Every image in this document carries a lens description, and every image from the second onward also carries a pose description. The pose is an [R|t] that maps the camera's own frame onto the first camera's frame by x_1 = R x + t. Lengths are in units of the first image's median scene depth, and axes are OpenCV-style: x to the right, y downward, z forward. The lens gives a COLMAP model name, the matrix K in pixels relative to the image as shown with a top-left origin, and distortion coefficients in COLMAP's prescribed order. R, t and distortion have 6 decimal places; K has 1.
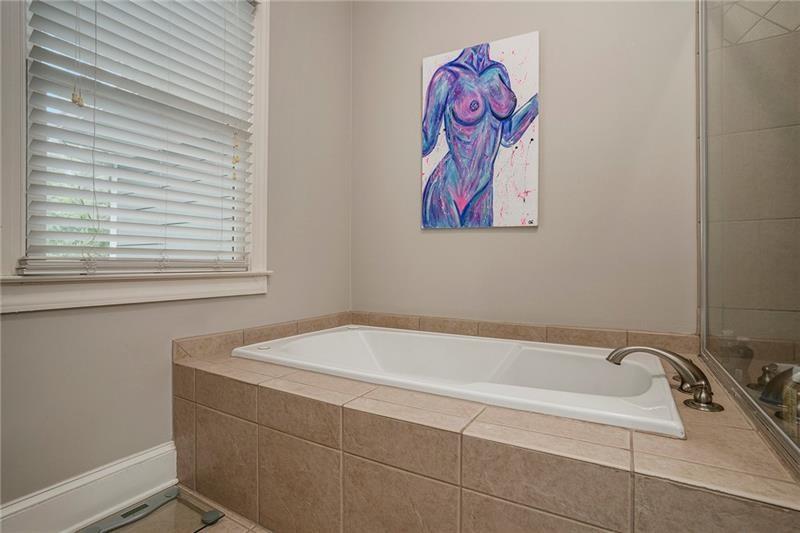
lens RADIAL K [[404.1, 0, 396.4], [0, 404.1, 268.7], [0, 0, 1]] dist [-0.025446, 0.005925]
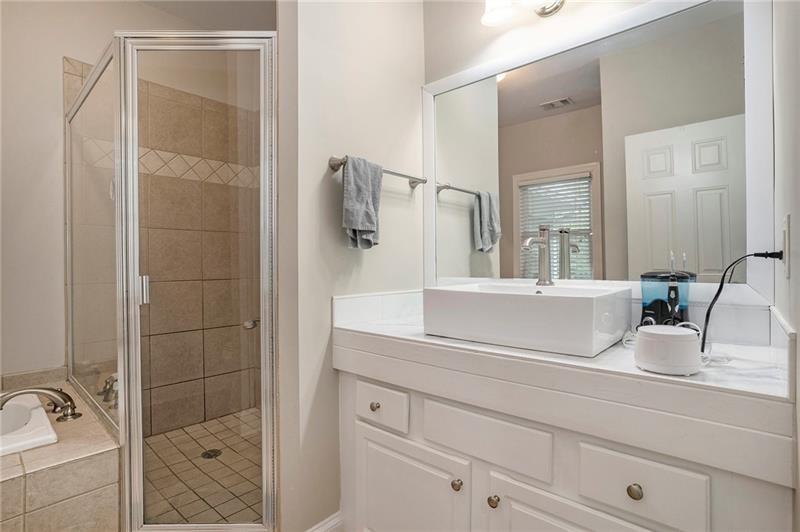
lens RADIAL K [[376.6, 0, 395.6], [0, 376.6, 265.1], [0, 0, 1]] dist [0.005821, 0.001613]
pose [[0.206269, -0.004152, 0.978487, -0.477723], [0.010274, 0.999945, 0.002077, -0.269468], [-0.978441, 0.009624, 0.206300, -0.642473]]
